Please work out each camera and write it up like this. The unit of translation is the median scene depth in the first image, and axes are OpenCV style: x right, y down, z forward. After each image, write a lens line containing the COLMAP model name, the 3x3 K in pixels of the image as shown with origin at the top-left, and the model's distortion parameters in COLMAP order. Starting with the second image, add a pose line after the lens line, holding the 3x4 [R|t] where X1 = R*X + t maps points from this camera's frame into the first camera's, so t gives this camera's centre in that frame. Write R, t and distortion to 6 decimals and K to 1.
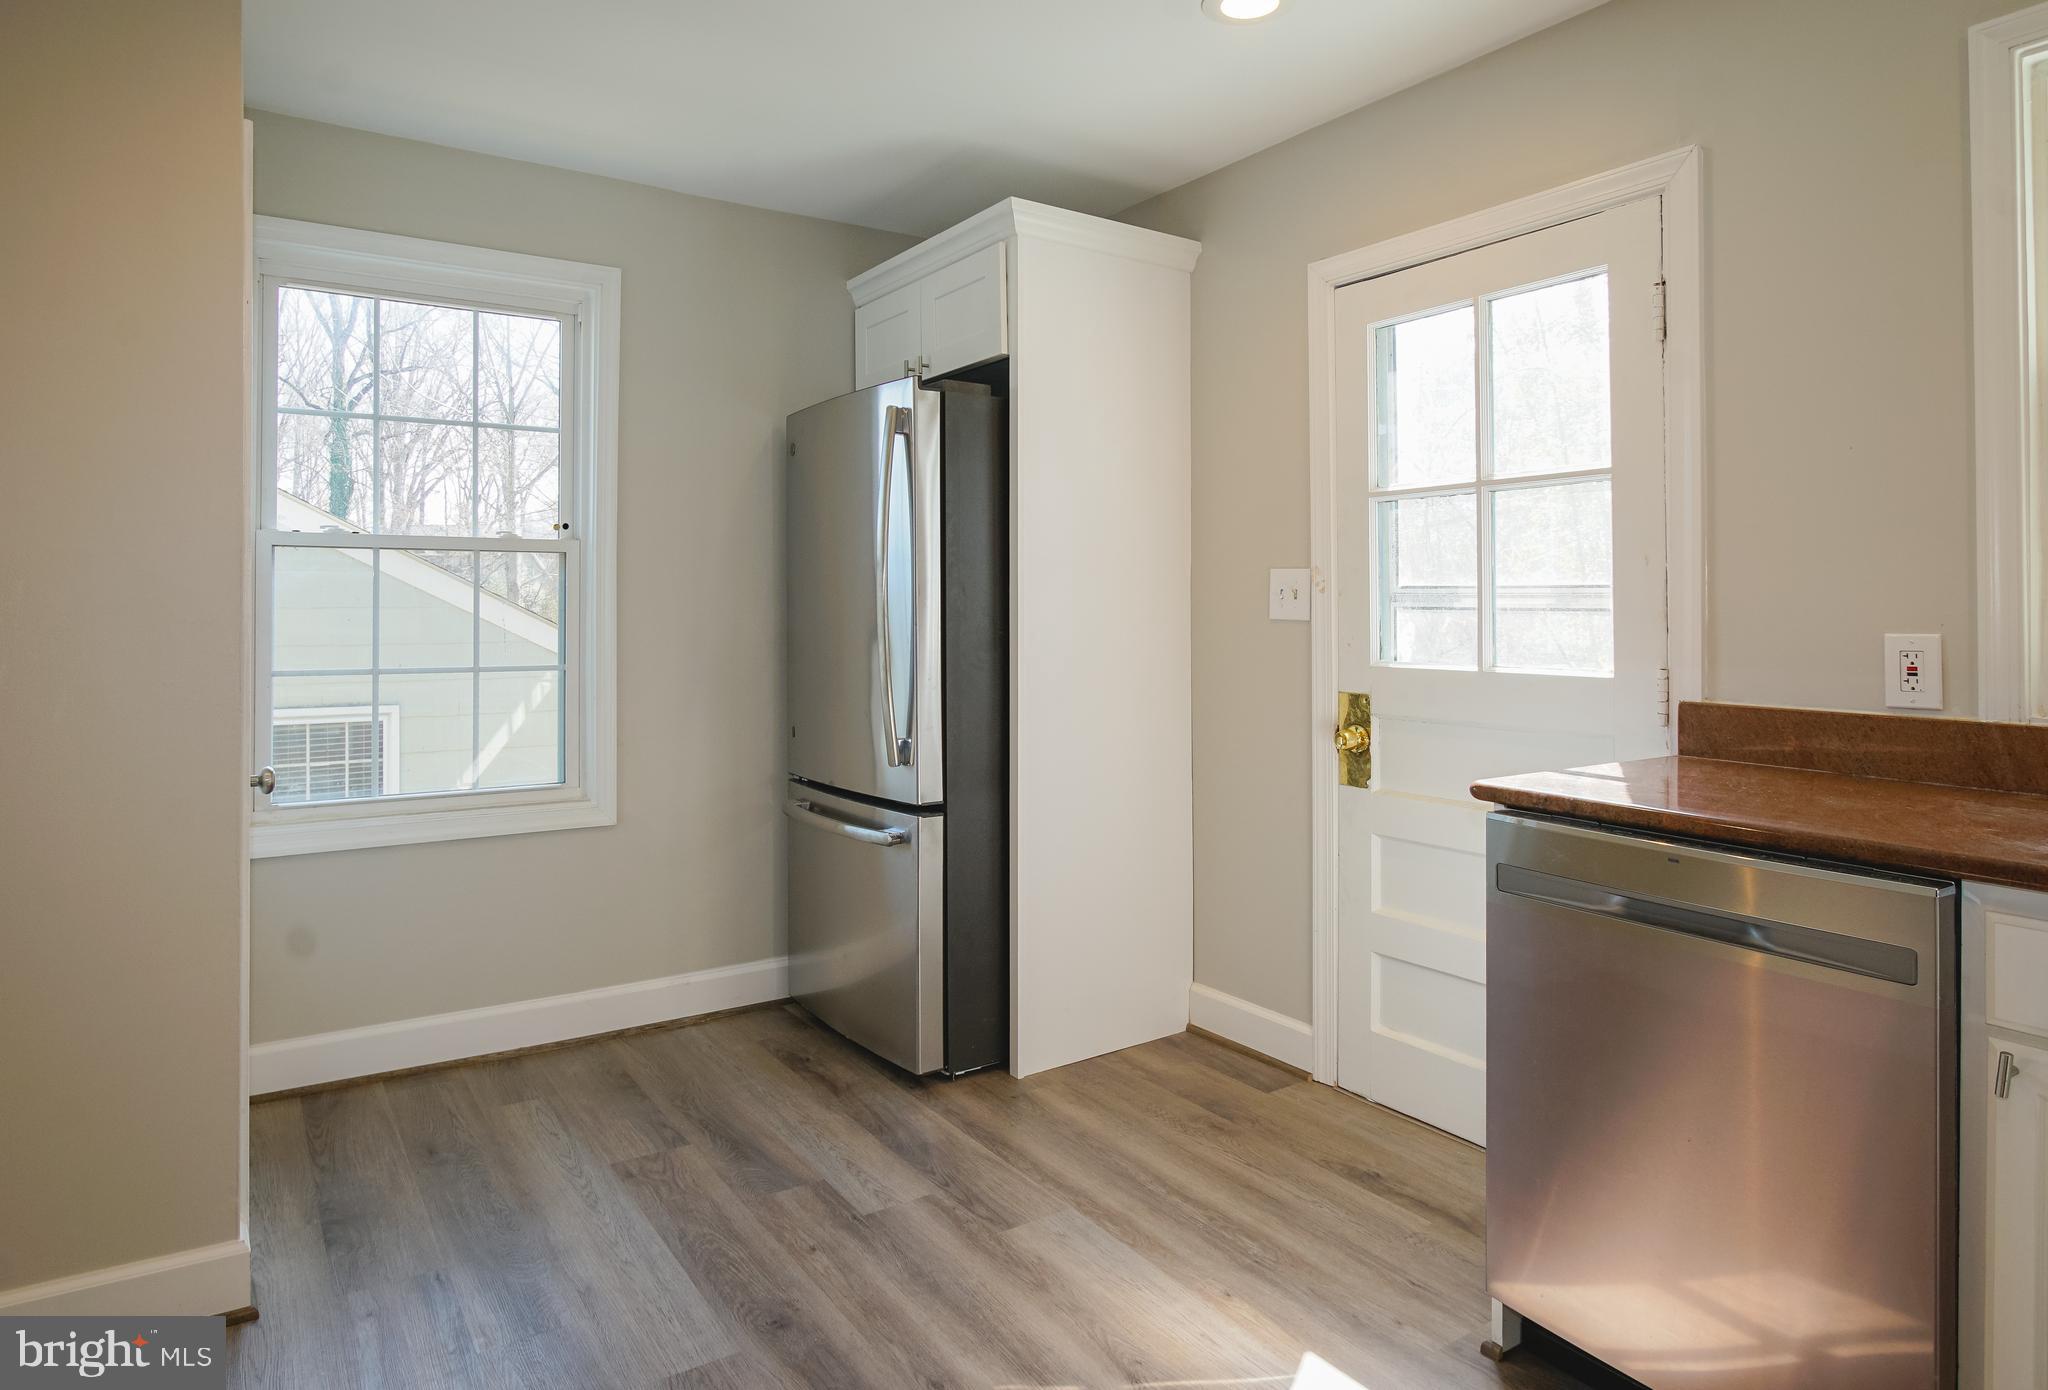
lens RADIAL K [[1258.4, 0, 892.6], [0, 1258.4, 568.0], [0, 0, 1]] dist [-0.007576, 0.000982]
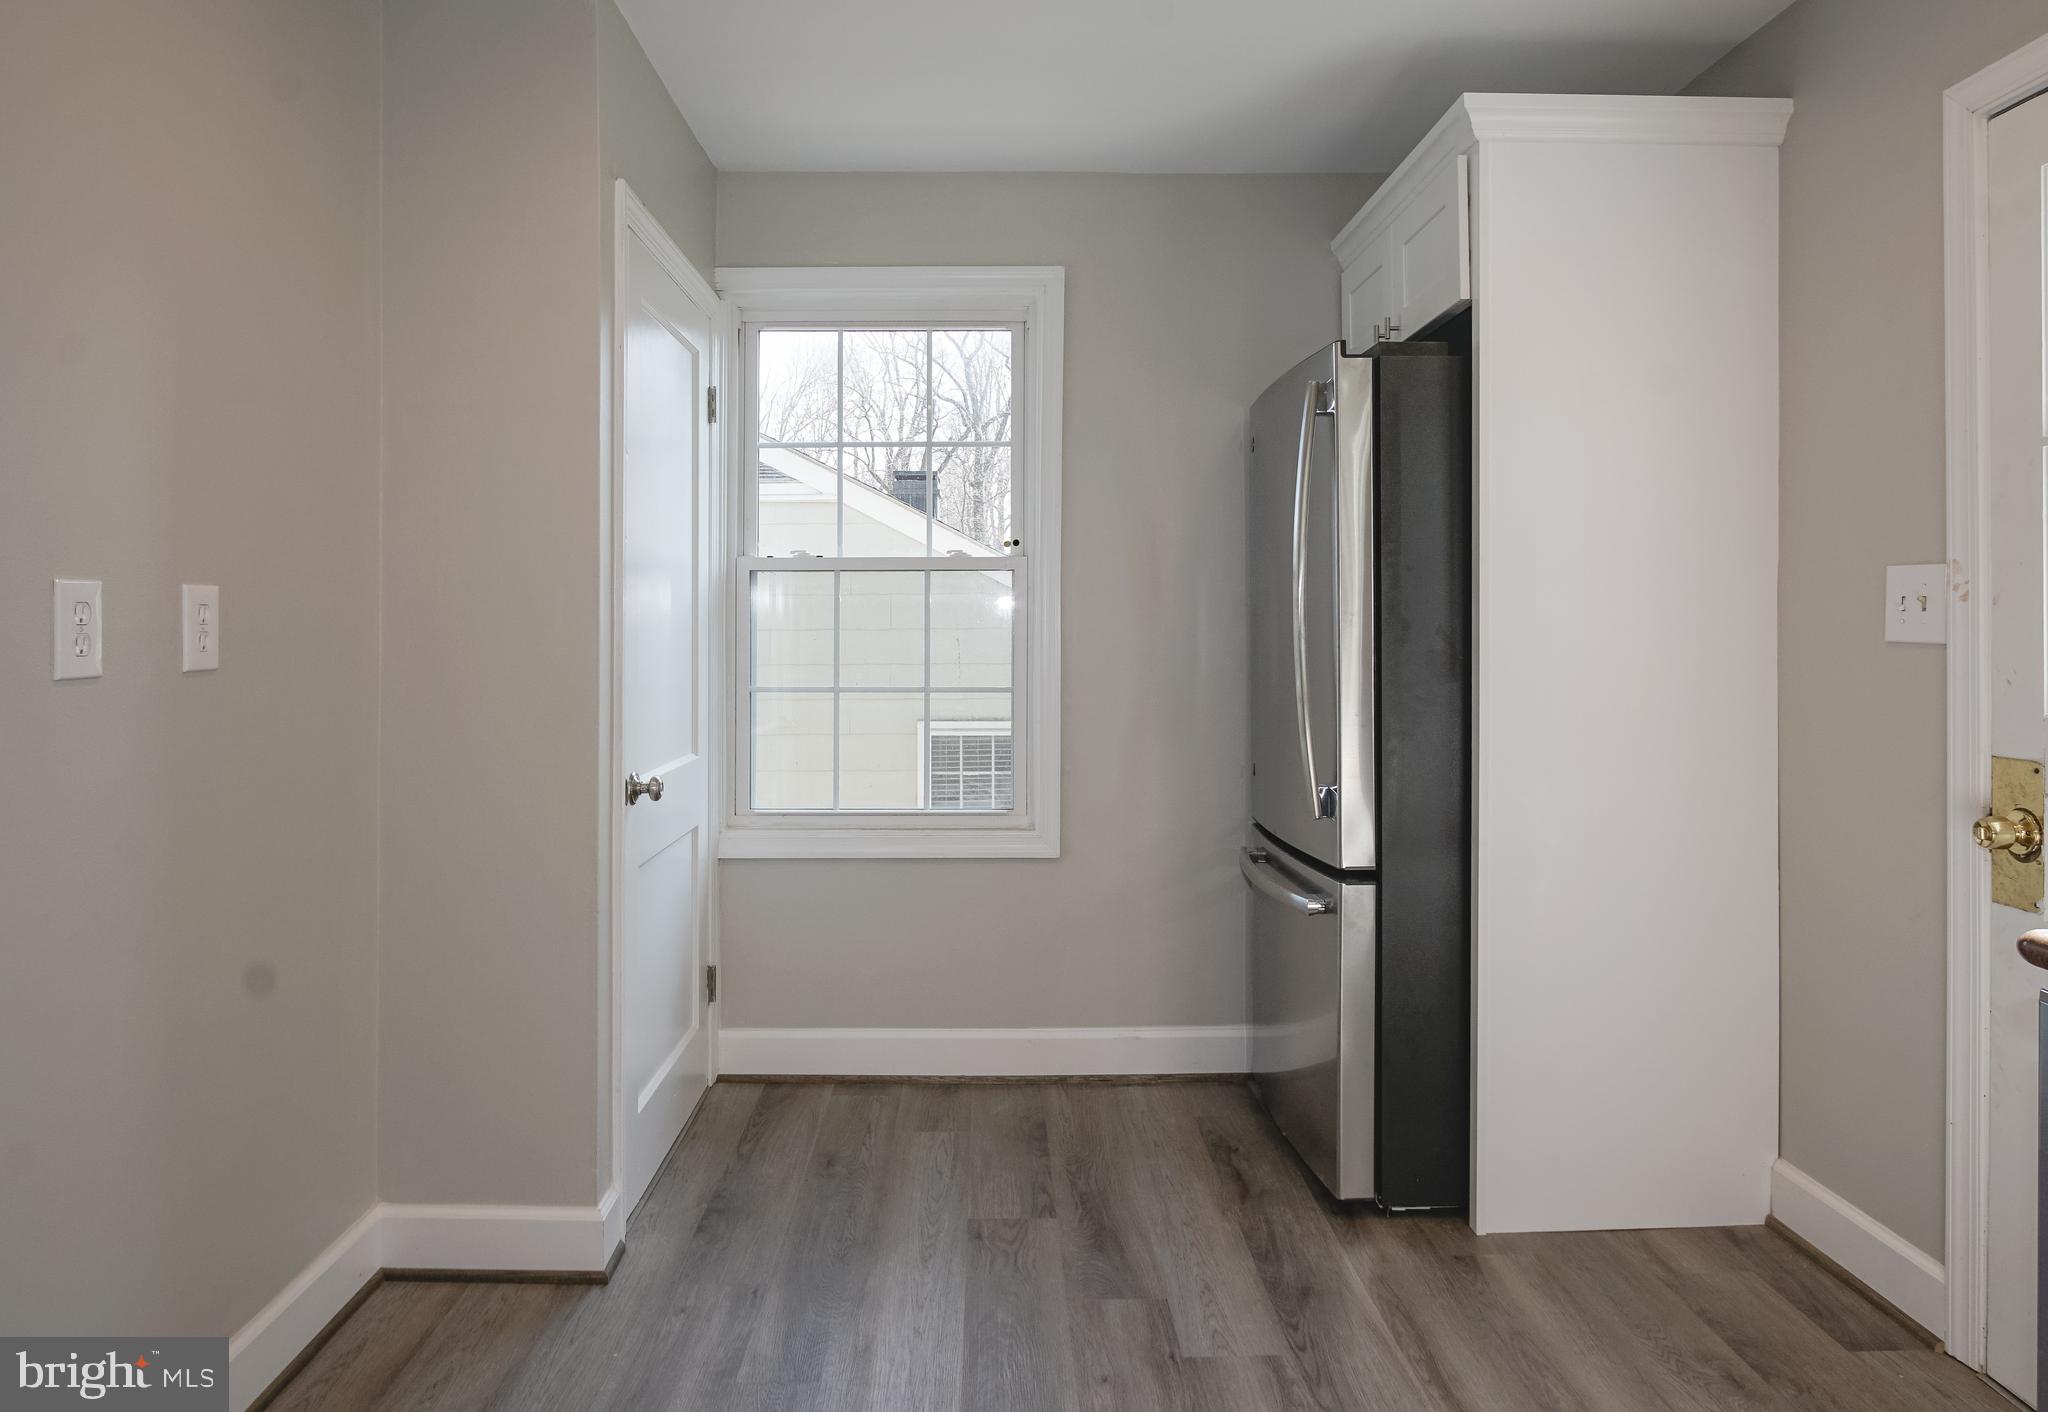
lens RADIAL K [[1258.4, 0, 885.2], [0, 1258.4, 606.2], [0, 0, 1]] dist [-0.007576, 0.000982]
pose [[0.849070, -0.011596, -0.528153, 0.197661], [0.018641, 0.999794, 0.008018, 0.006679], [0.527951, -0.016653, 0.849111, 0.155532]]
